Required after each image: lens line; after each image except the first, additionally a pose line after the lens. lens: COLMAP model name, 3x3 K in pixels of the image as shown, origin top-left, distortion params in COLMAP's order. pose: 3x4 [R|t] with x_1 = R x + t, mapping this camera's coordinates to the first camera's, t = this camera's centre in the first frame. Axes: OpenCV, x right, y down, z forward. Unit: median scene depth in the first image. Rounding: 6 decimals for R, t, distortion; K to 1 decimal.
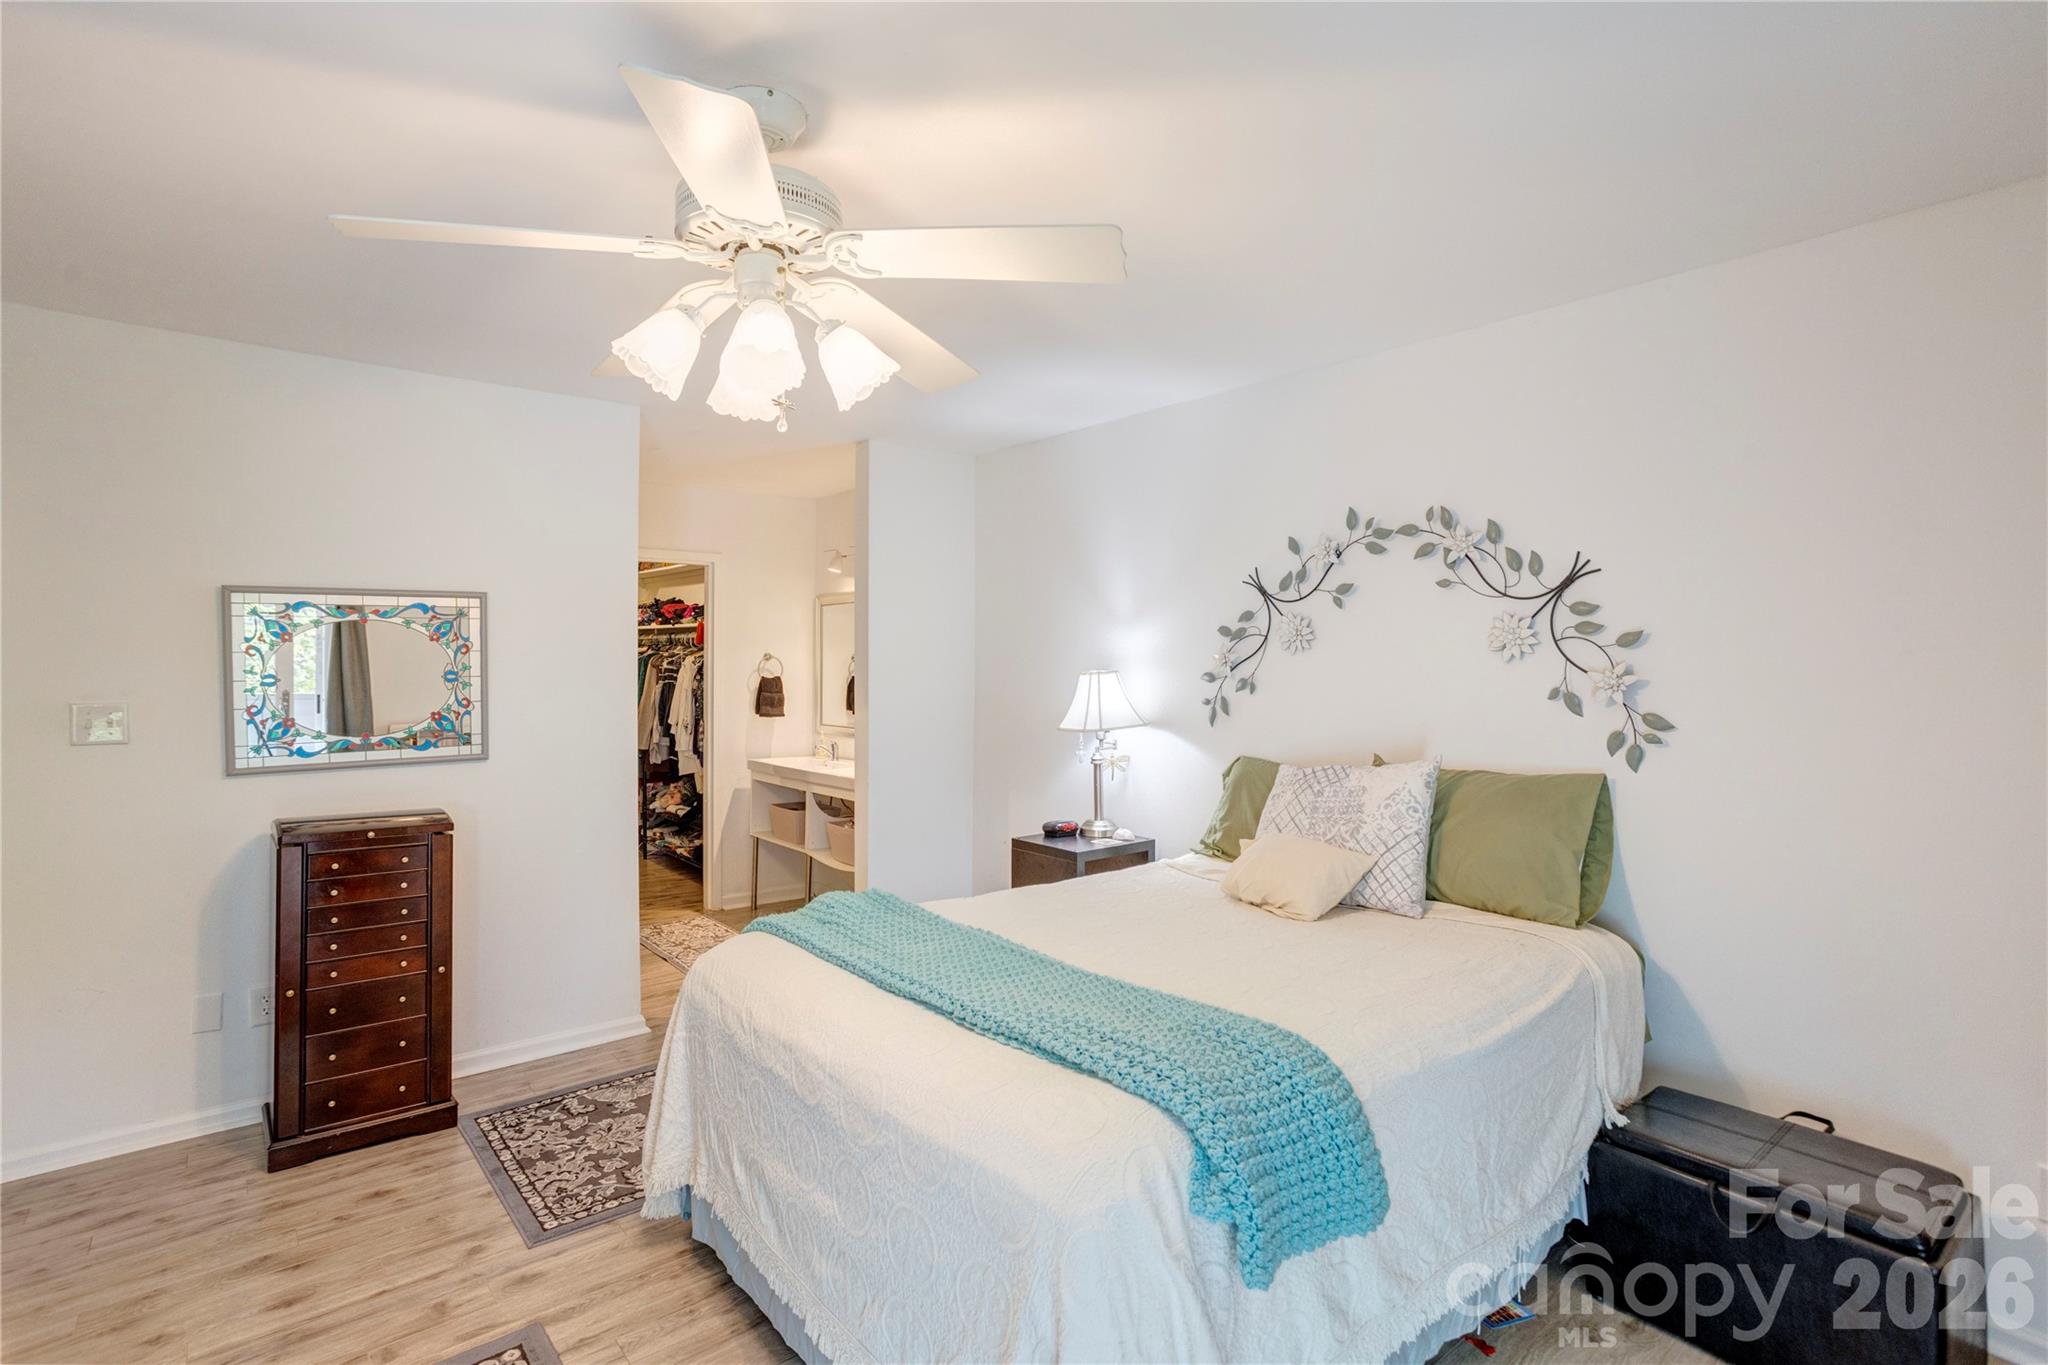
lens RADIAL K [[1019.8, 0, 1022.9], [0, 1019.8, 679.0], [0, 0, 1]] dist [-0.006091, -0.000257]
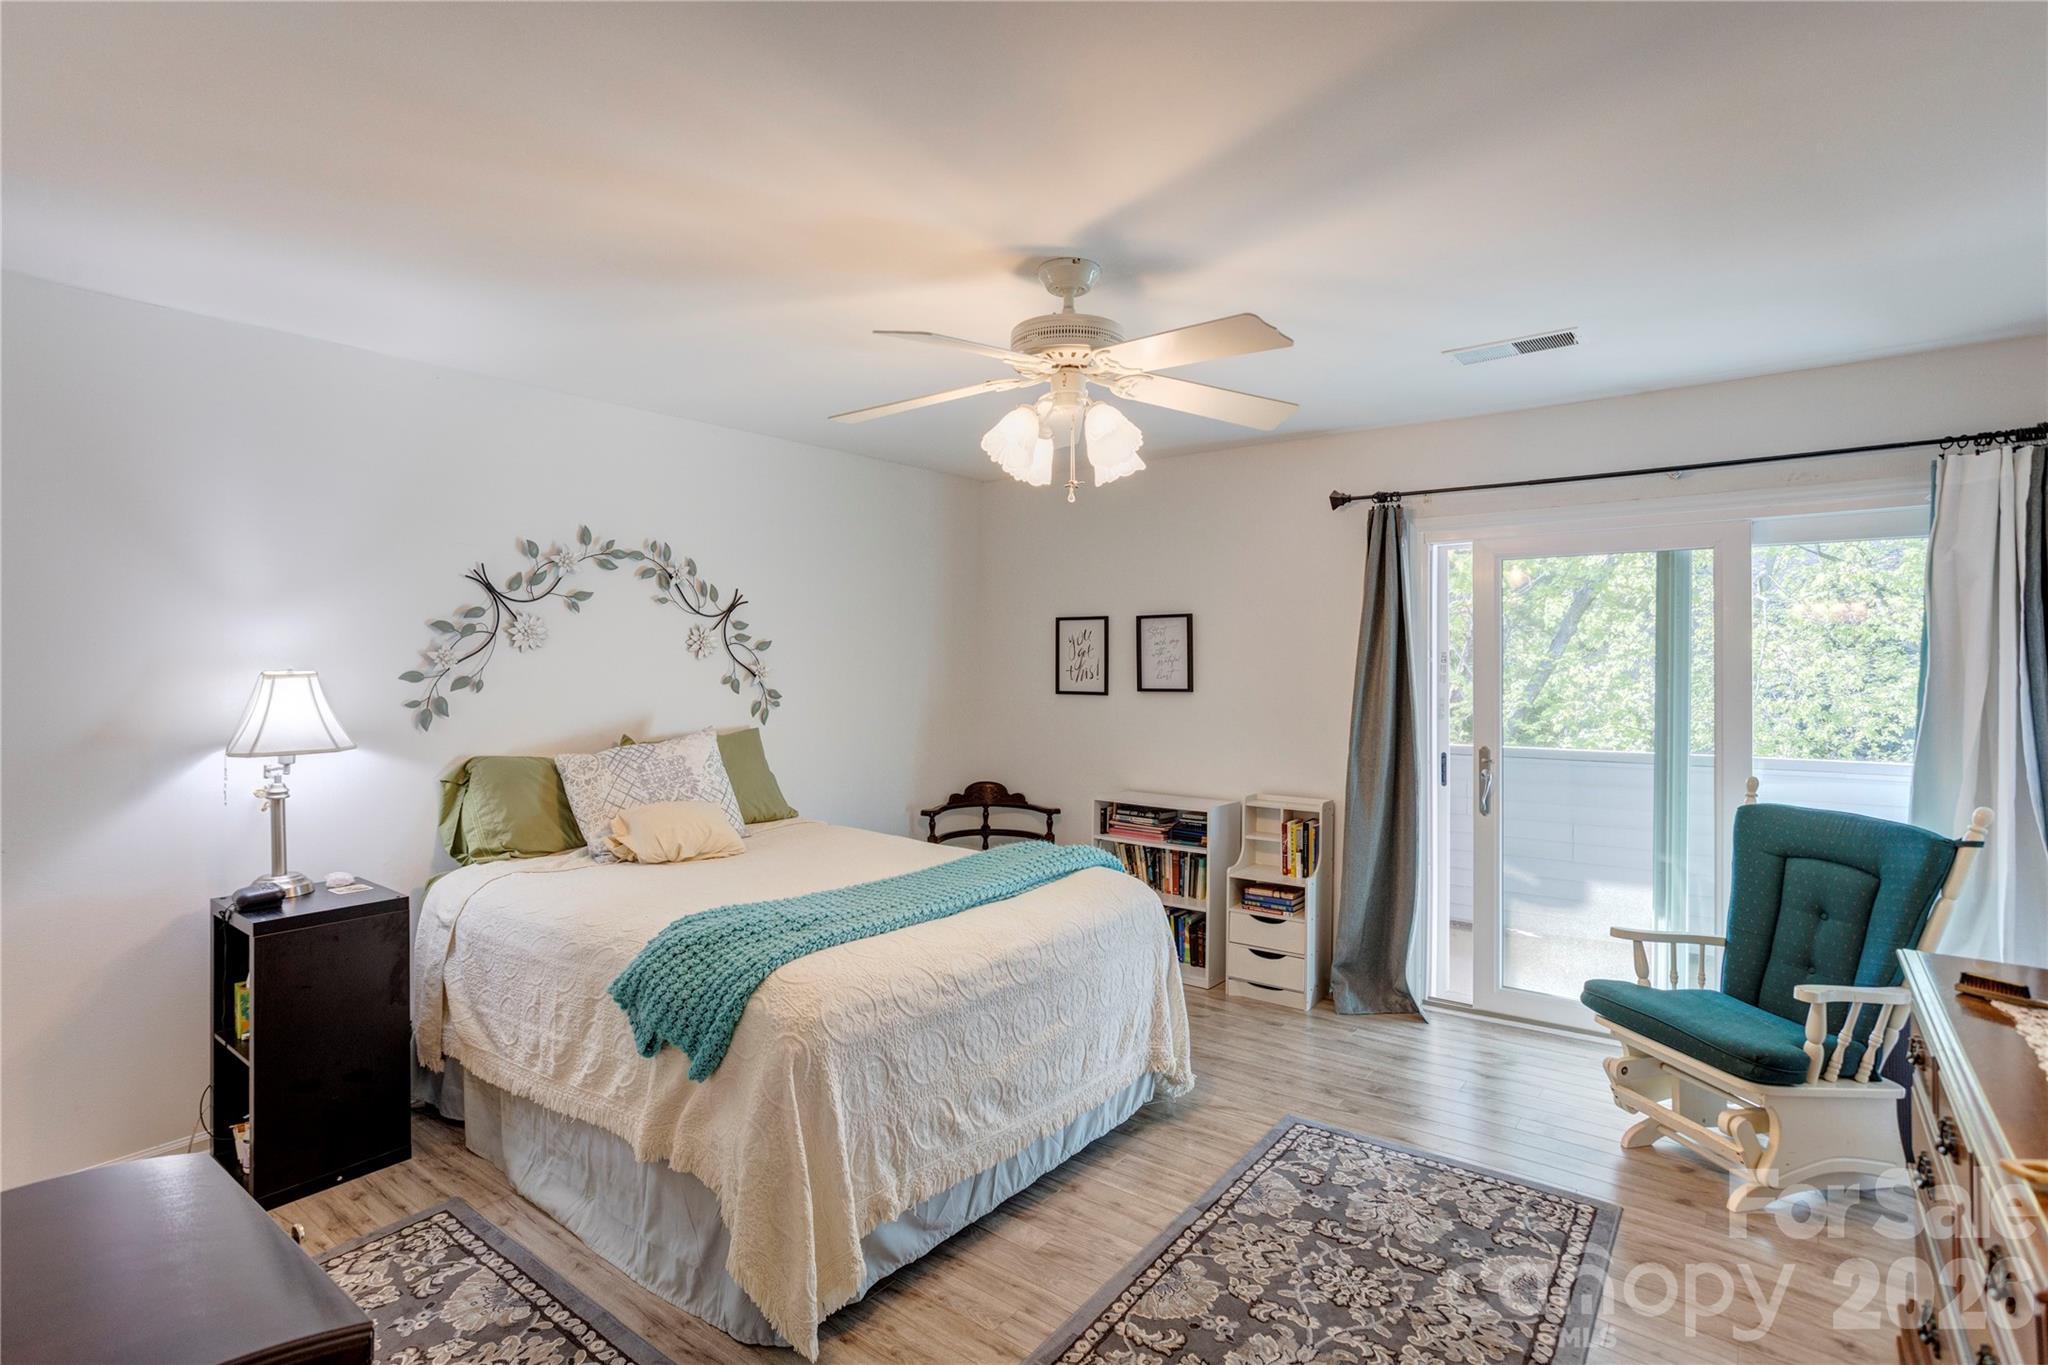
lens RADIAL K [[1019.8, 0, 1021.0], [0, 1019.8, 671.7], [0, 0, 1]] dist [-0.006091, -0.000257]
pose [[-0.201832, -0.024578, 0.979112, -0.949297], [0.003815, 0.999658, 0.025880, -0.032013], [-0.979413, 0.008959, -0.201669, 0.780739]]
